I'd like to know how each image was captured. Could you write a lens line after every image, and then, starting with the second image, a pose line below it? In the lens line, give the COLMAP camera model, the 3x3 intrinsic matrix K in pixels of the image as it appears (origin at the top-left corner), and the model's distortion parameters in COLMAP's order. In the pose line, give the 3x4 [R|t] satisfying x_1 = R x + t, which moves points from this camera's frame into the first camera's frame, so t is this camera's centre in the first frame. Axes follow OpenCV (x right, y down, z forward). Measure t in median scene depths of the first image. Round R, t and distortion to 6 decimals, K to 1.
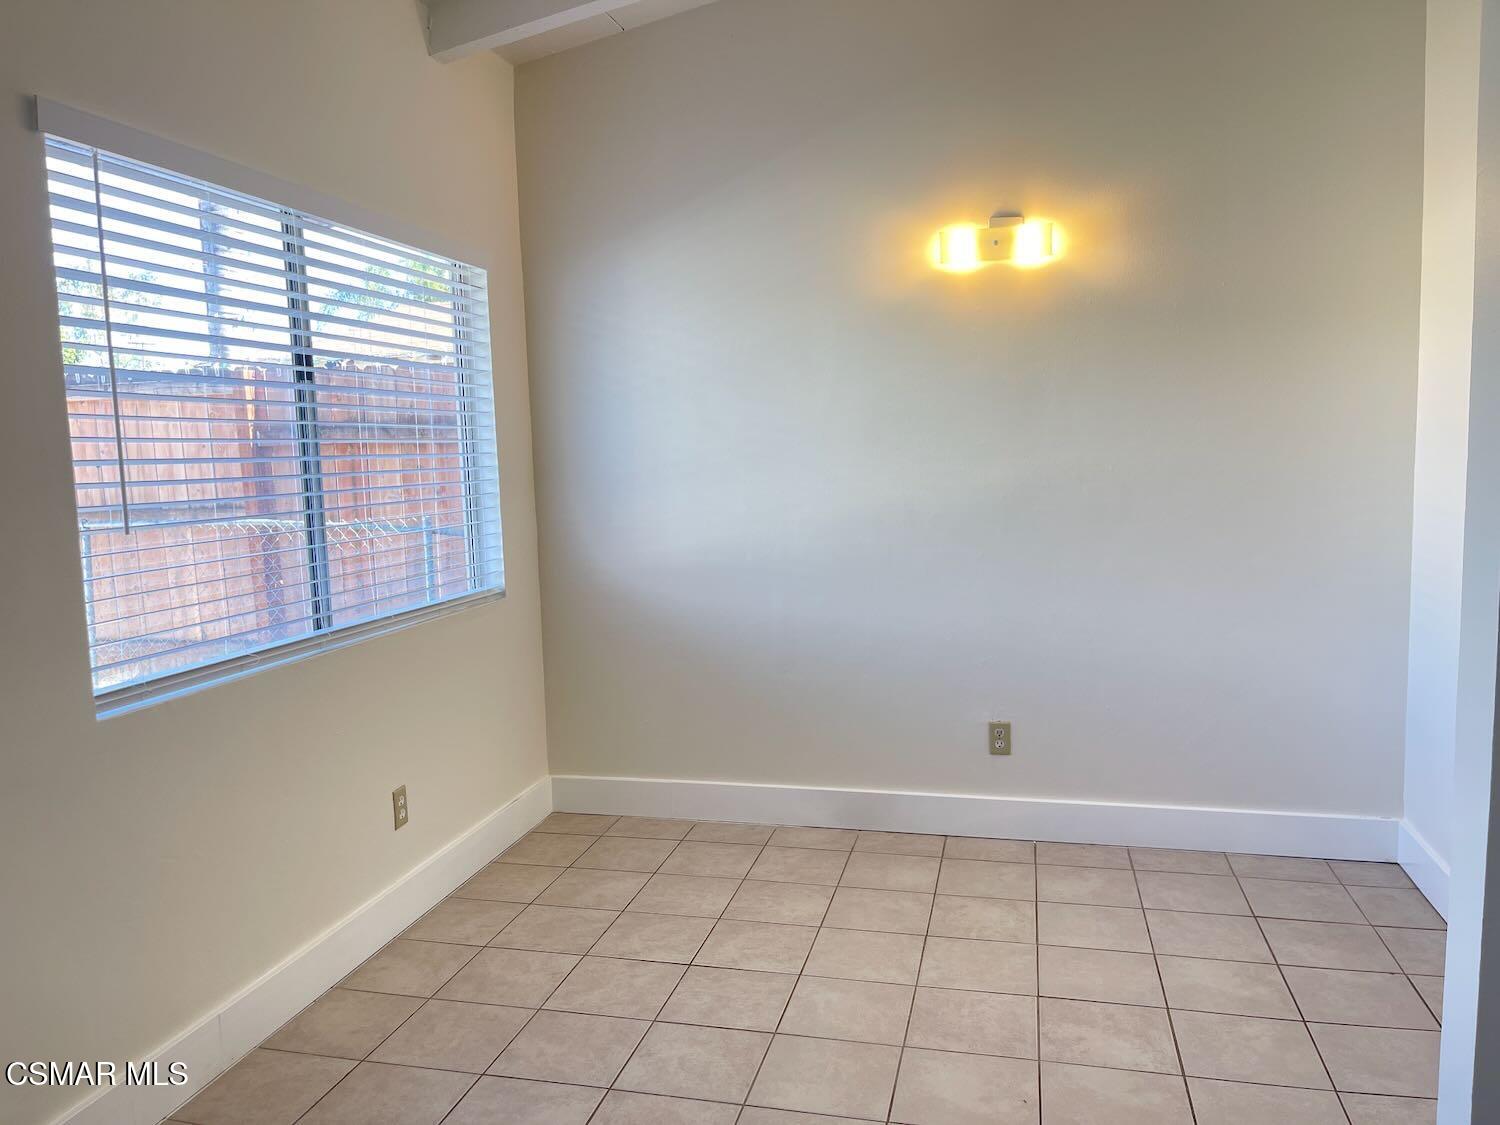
lens RADIAL K [[1183.6, 0, 750.0], [0, 1183.6, 562.5], [0, 0, 1]] dist [0.000437, 0.004009]
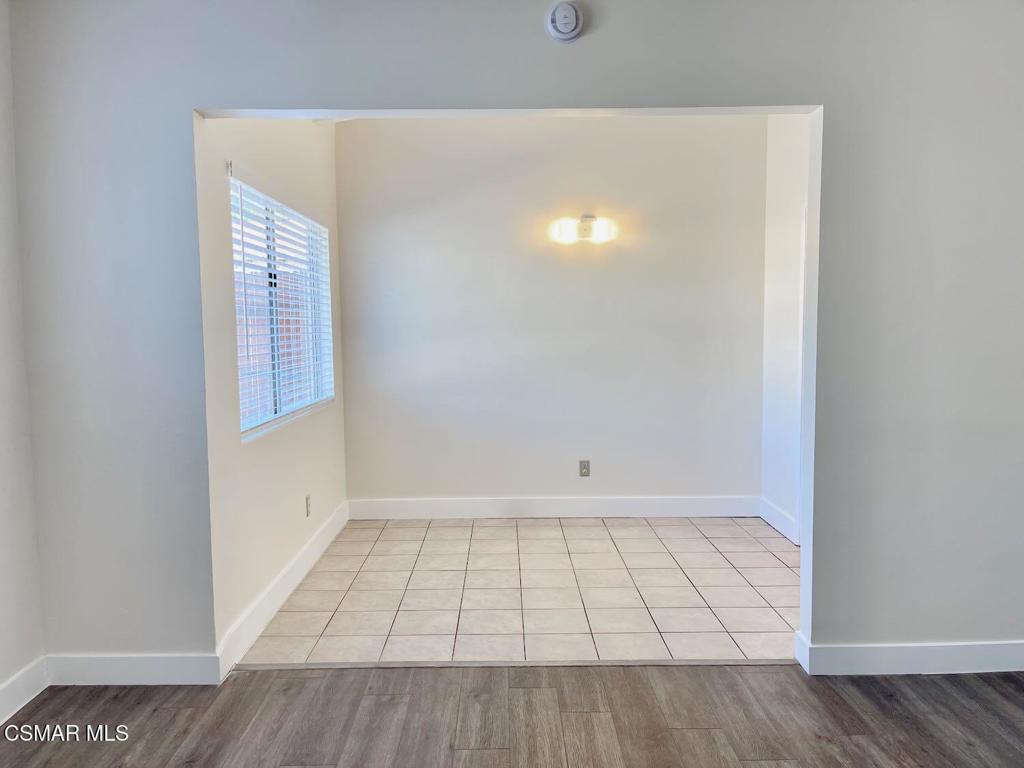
lens RADIAL K [[857.3, 0, 512.0], [0, 857.3, 384.0], [0, 0, 1]] dist [0.004941, 0.000814]
pose [[0.962857, -0.001802, 0.270005, -0.324887], [0.011547, 0.999338, -0.034508, 0.055150], [-0.269764, 0.036344, 0.962240, -0.418242]]
